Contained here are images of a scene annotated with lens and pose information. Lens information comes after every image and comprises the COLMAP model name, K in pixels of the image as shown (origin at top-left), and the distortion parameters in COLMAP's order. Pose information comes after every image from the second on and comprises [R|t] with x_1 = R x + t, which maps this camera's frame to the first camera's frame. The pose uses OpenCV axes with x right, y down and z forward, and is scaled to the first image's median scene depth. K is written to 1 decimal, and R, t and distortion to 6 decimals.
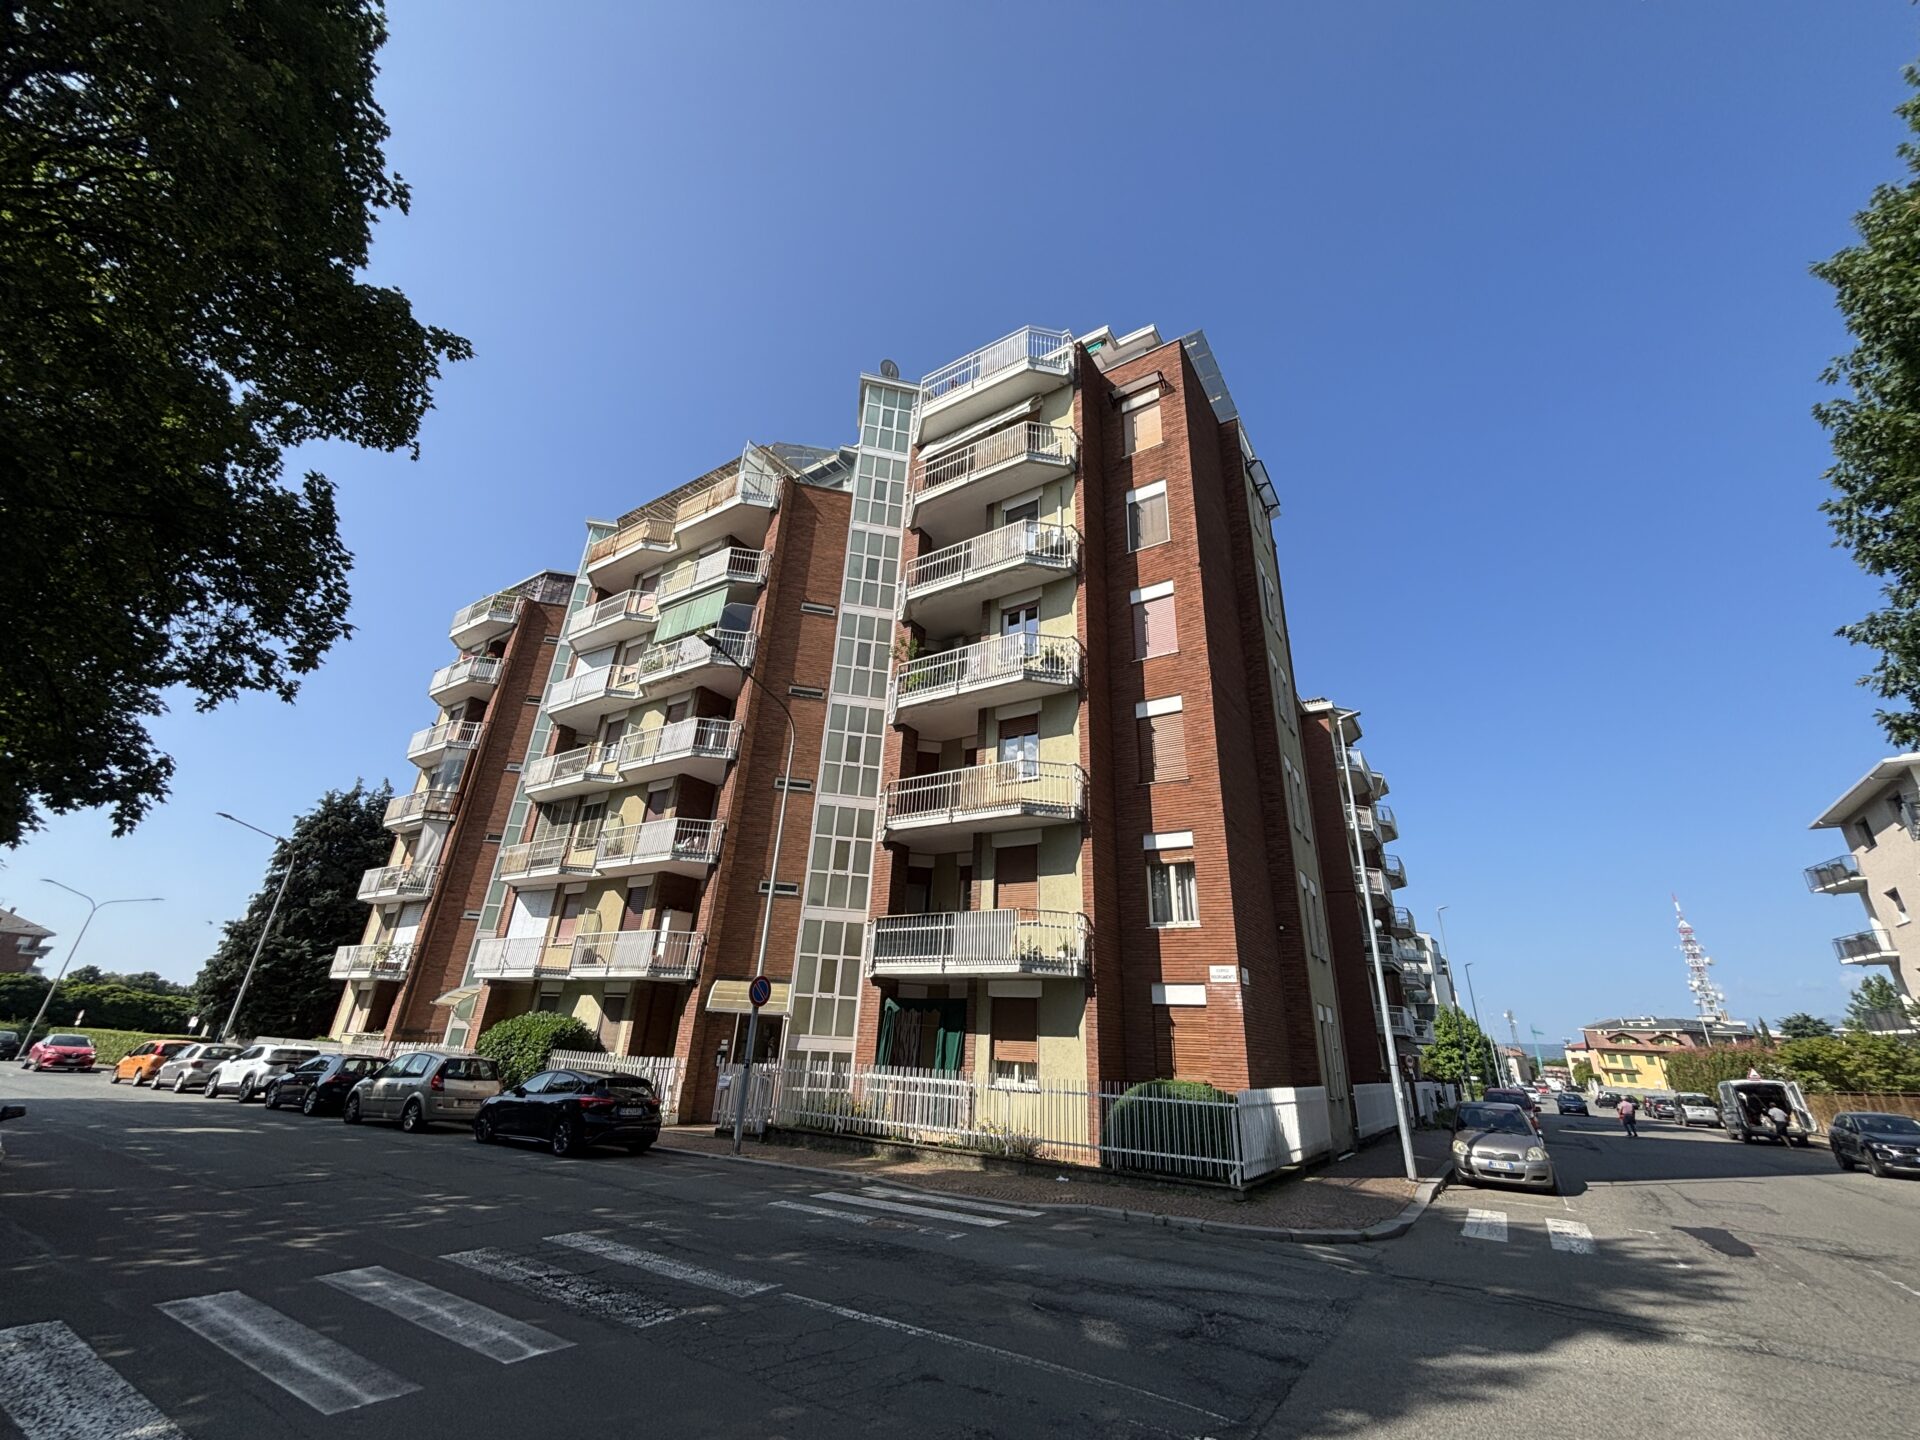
lens RADIAL K [[774.0, 0, 961.7], [0, 774.0, 709.1], [0, 0, 1]] dist [0.002443, 0.000595]
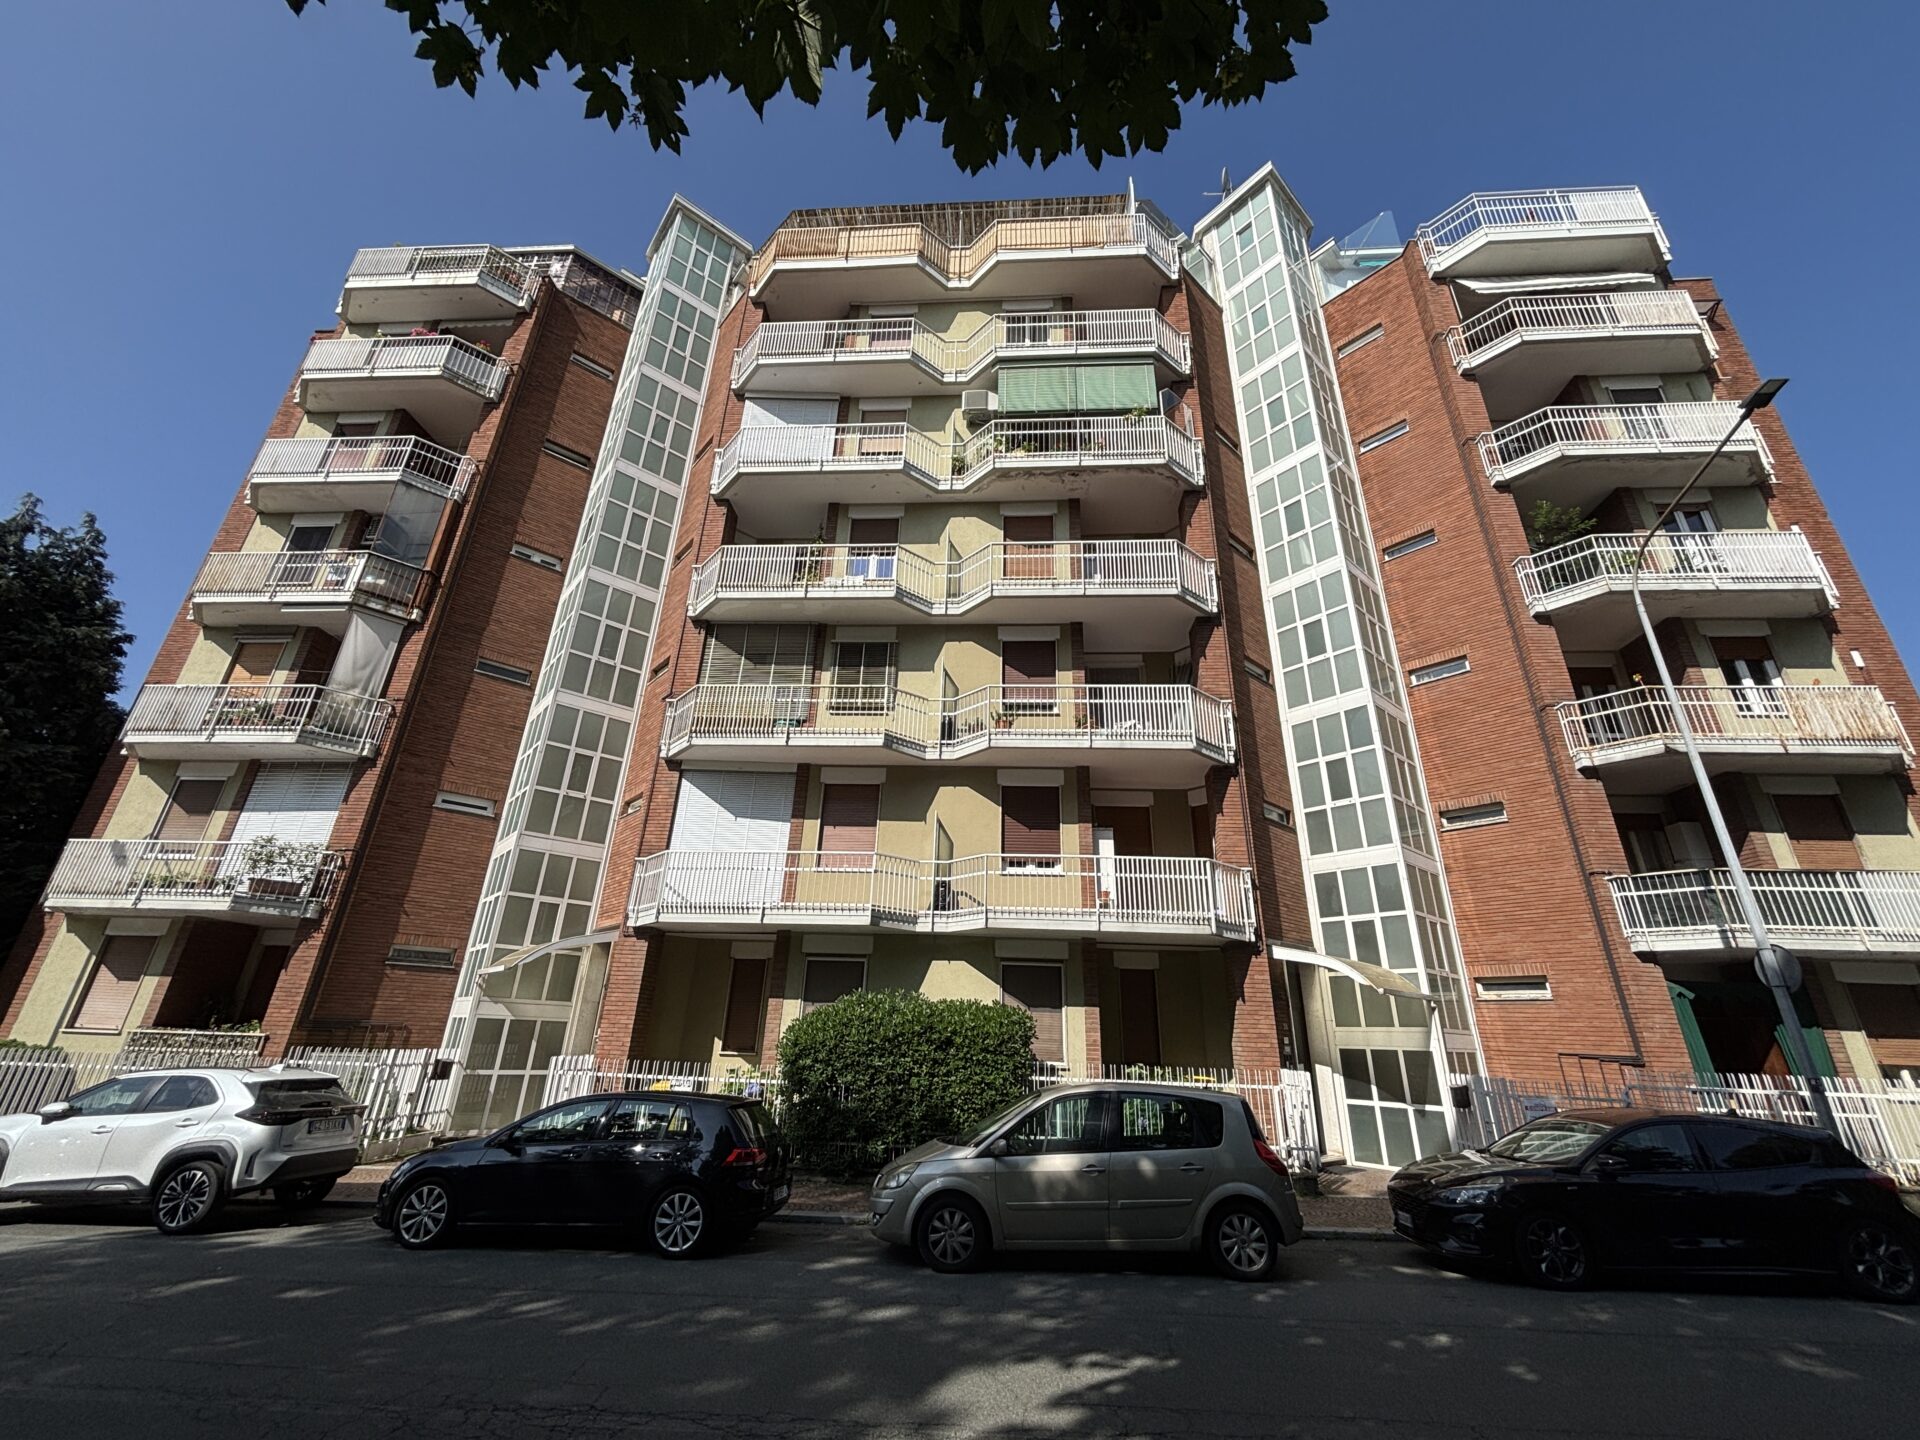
lens RADIAL K [[789.2, 0, 960.8], [0, 789.2, 679.1], [0, 0, 1]] dist [0.008815, 0.000177]
pose [[0.874128, 0.174926, 0.453102, -0.690853], [-0.184274, 0.982586, -0.023837, 0.153417], [-0.449381, -0.062658, 0.891140, 0.422937]]
